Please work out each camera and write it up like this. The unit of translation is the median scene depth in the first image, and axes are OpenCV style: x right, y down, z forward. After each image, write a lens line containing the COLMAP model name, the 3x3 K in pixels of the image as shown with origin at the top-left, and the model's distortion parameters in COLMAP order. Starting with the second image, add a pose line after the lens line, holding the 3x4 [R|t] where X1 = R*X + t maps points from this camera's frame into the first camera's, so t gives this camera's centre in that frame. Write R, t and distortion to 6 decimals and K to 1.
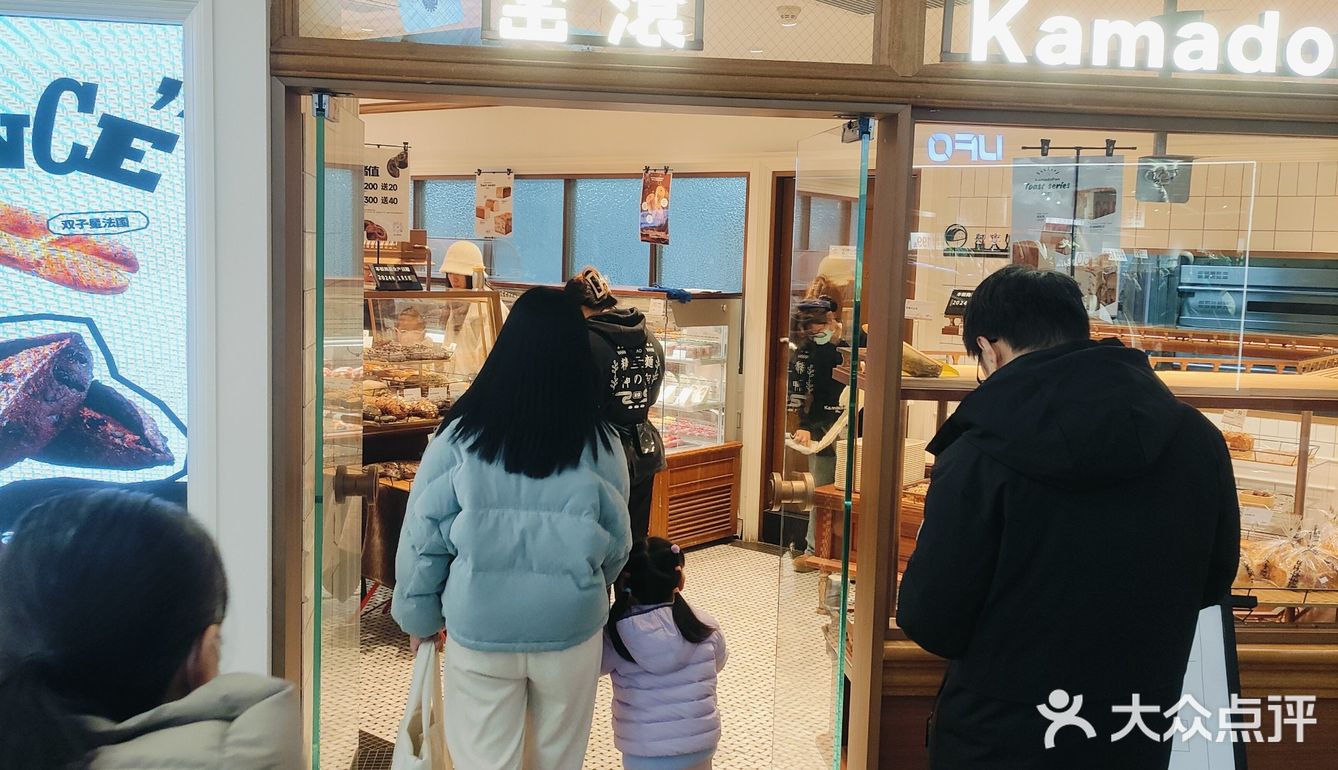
lens RADIAL K [[1199.7, 0, 669.0], [0, 1199.7, 385.0], [0, 0, 1]] dist [0.005977, 0.001341]
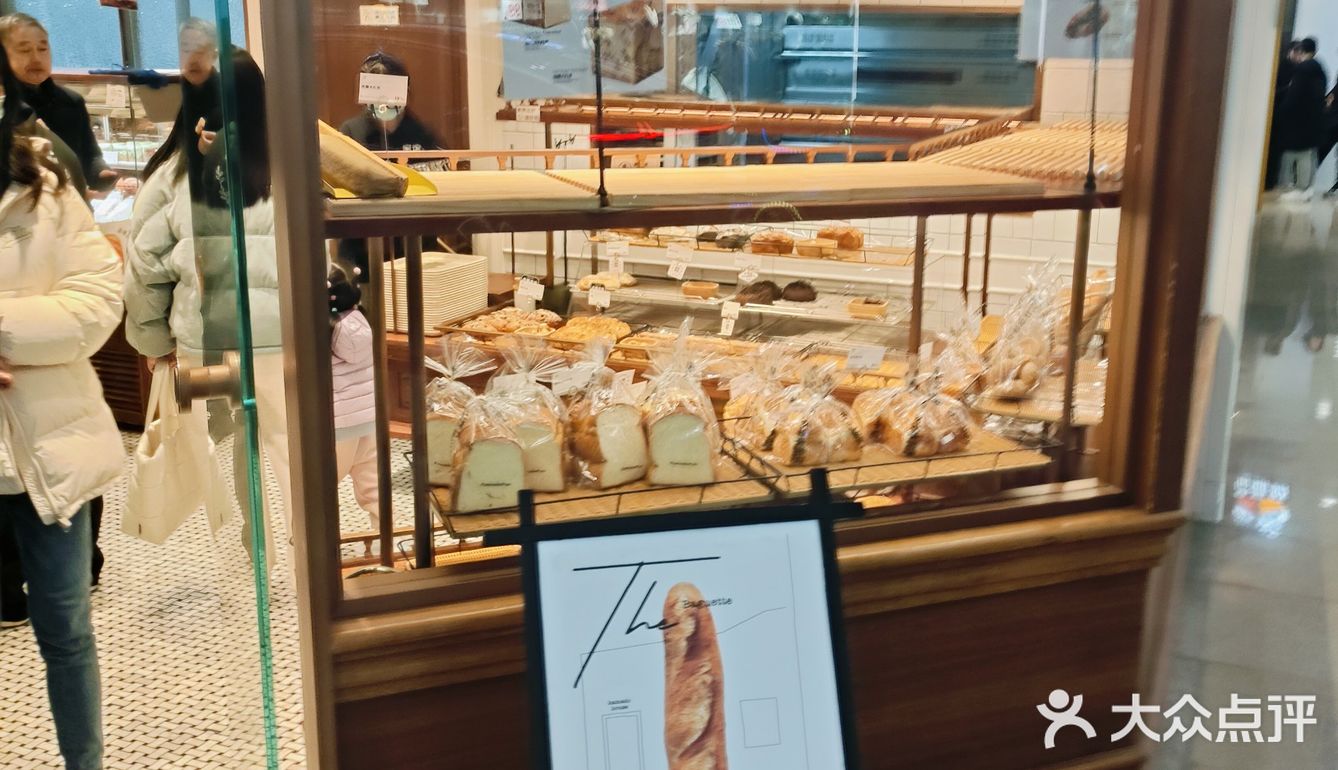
lens RADIAL K [[1341.3, 0, 670.8], [0, 1341.3, 352.0], [0, 0, 1]] dist [0.002562, -0.001847]
pose [[0.952831, -0.086045, 0.291048, 0.059485], [0.047520, 0.989438, 0.136946, -0.006452], [-0.299757, -0.116656, 0.946856, 0.112016]]
